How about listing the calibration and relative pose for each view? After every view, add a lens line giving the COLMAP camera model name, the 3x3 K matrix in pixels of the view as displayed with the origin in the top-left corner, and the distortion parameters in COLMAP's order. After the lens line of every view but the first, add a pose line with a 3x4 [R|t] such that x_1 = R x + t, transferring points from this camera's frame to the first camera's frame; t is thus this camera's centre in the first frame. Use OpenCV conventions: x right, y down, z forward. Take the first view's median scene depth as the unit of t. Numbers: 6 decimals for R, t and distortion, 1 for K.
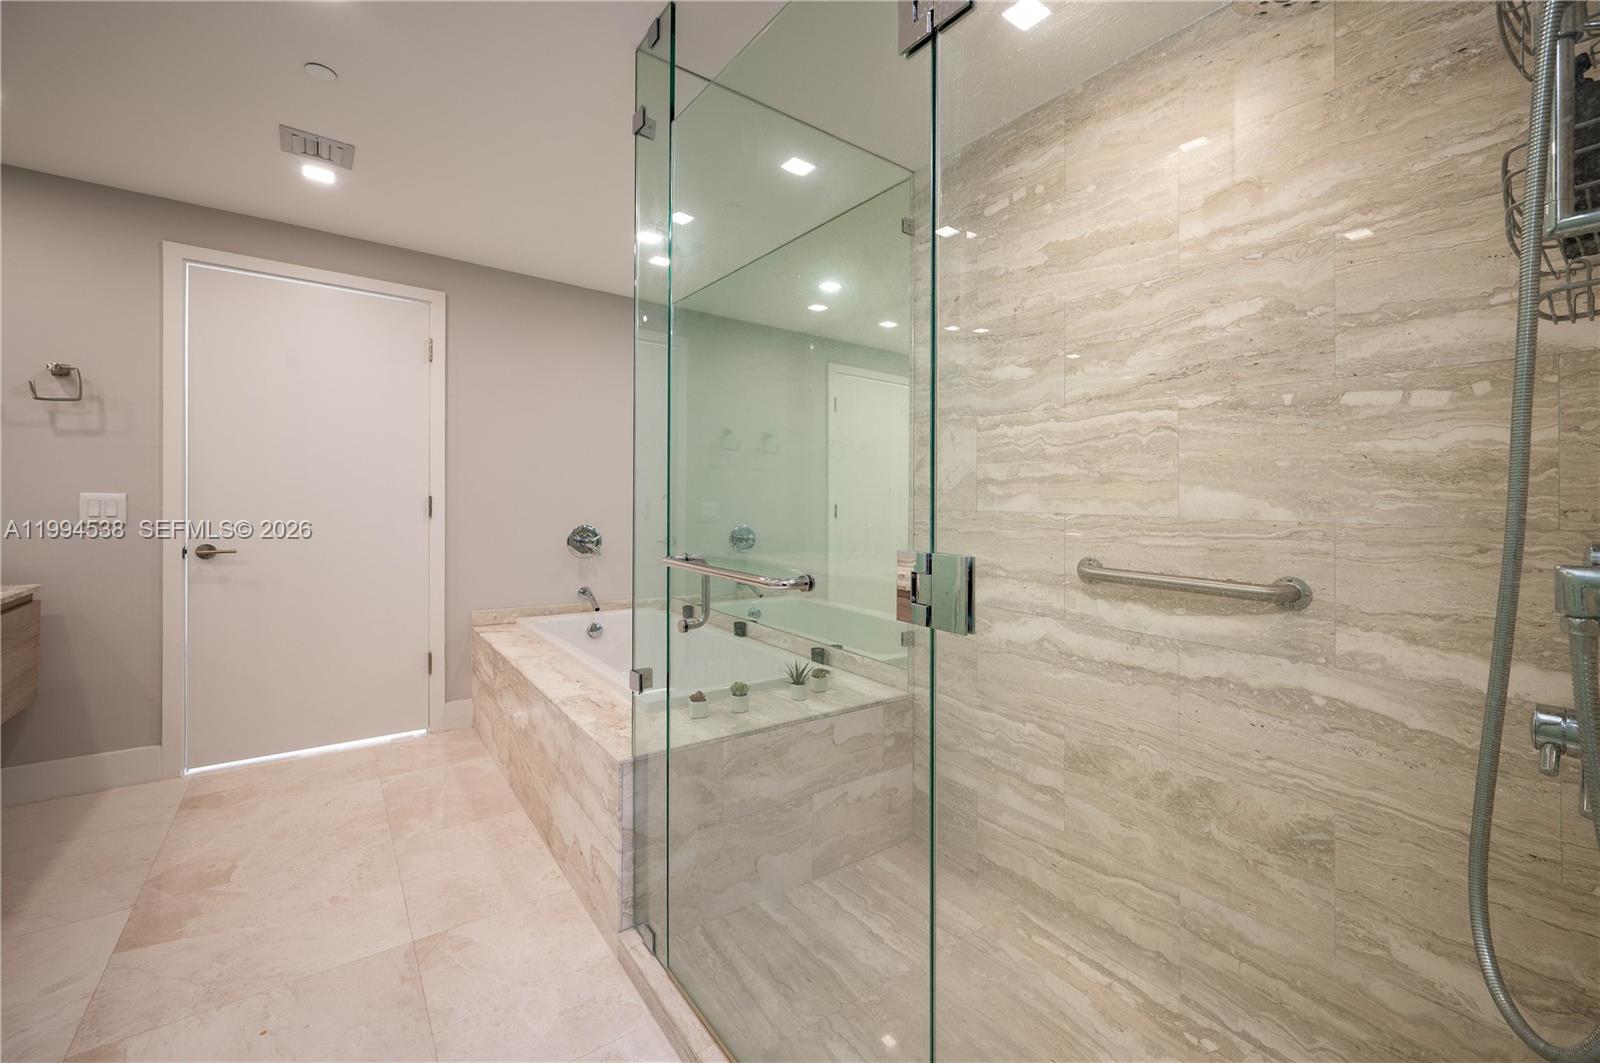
lens RADIAL K [[639.9, 0, 795.7], [0, 639.9, 497.4], [0, 0, 1]] dist [-0.000983, -0.000031]
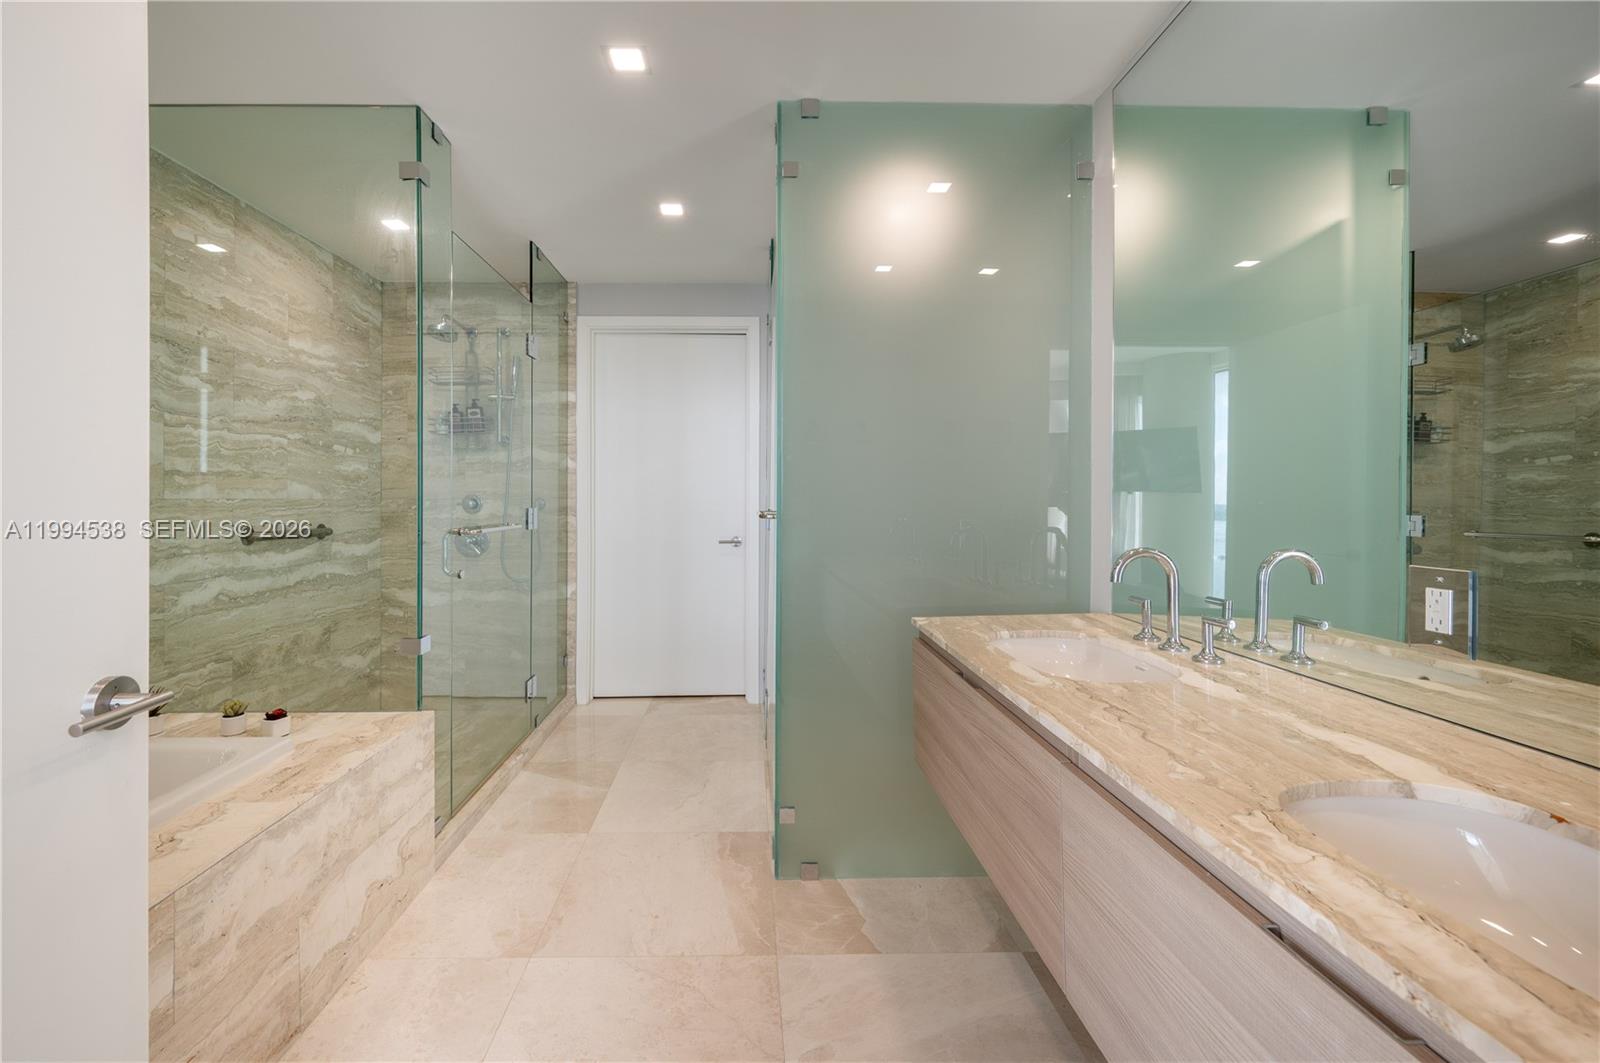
lens RADIAL K [[639.9, 0, 775.6], [0, 639.9, 497.9], [0, 0, 1]] dist [-0.000983, -0.000031]
pose [[-0.828864, -0.017279, 0.559183, -1.448466], [-0.014360, 0.999851, 0.009610, -0.007648], [-0.559265, -0.000064, -0.828989, 1.612071]]
